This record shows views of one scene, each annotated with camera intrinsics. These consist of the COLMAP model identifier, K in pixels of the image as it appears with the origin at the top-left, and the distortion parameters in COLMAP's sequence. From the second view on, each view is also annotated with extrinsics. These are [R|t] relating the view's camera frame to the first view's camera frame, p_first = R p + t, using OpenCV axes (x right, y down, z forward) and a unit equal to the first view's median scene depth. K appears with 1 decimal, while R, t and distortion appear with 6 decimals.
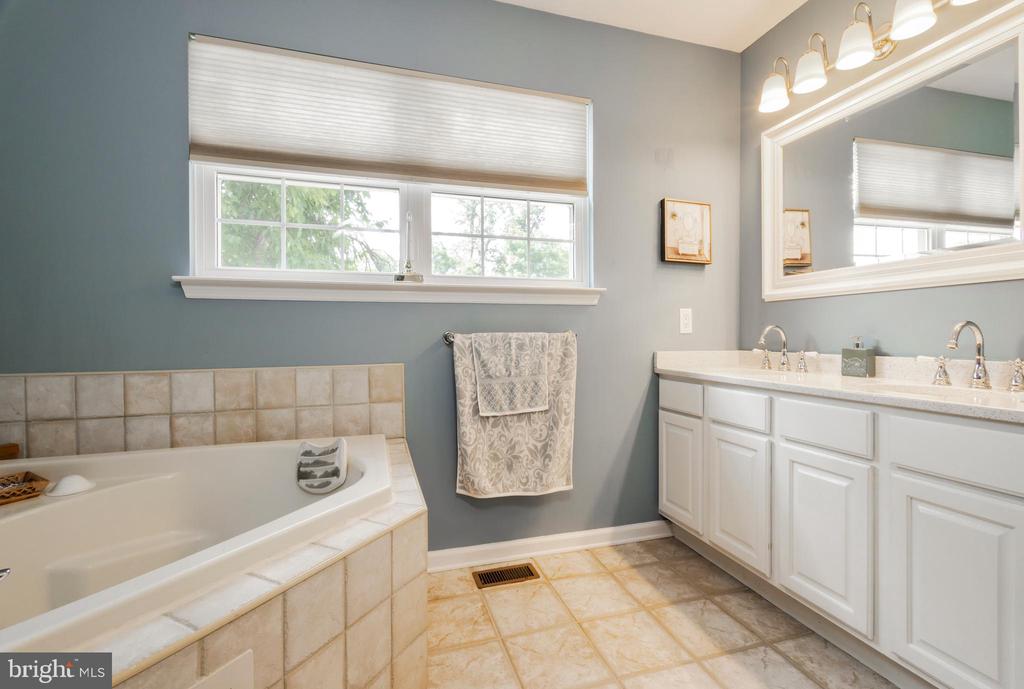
lens RADIAL K [[460.4, 0, 513.7], [0, 460.4, 342.0], [0, 0, 1]] dist [-0.001441, -0.000077]
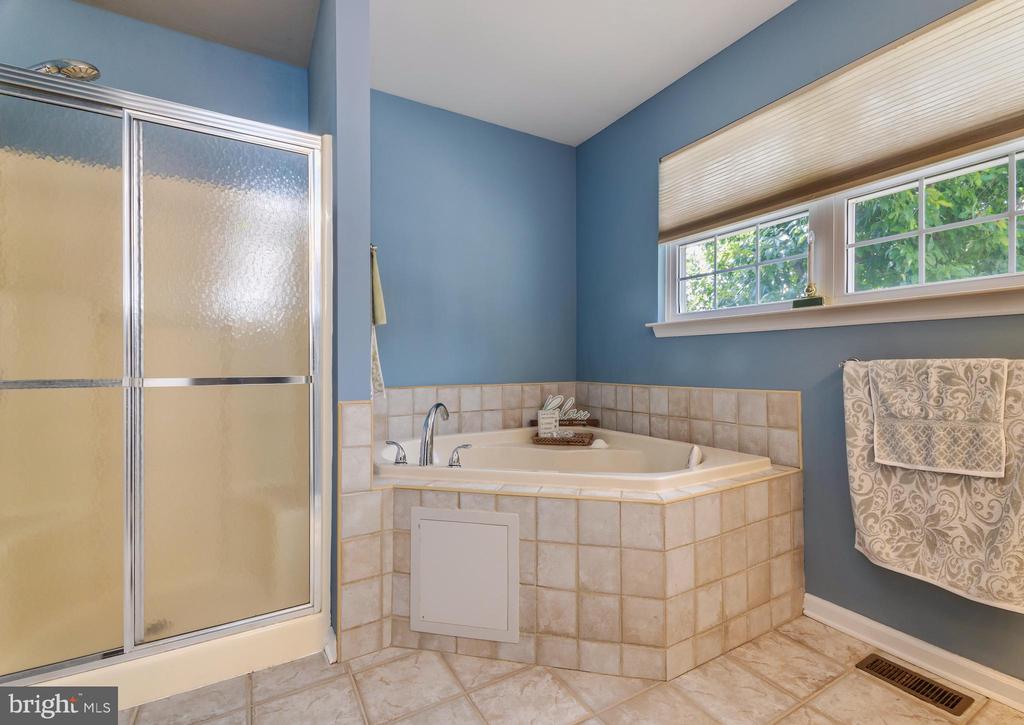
lens RADIAL K [[461.4, 0, 513.0], [0, 461.4, 362.8], [0, 0, 1]] dist [-0.001051, -0.001313]
pose [[0.215344, 0.003157, -0.976533, 0.577483], [-0.008281, 0.999965, 0.001407, -0.010318], [0.976503, 0.007784, 0.215362, 0.200341]]
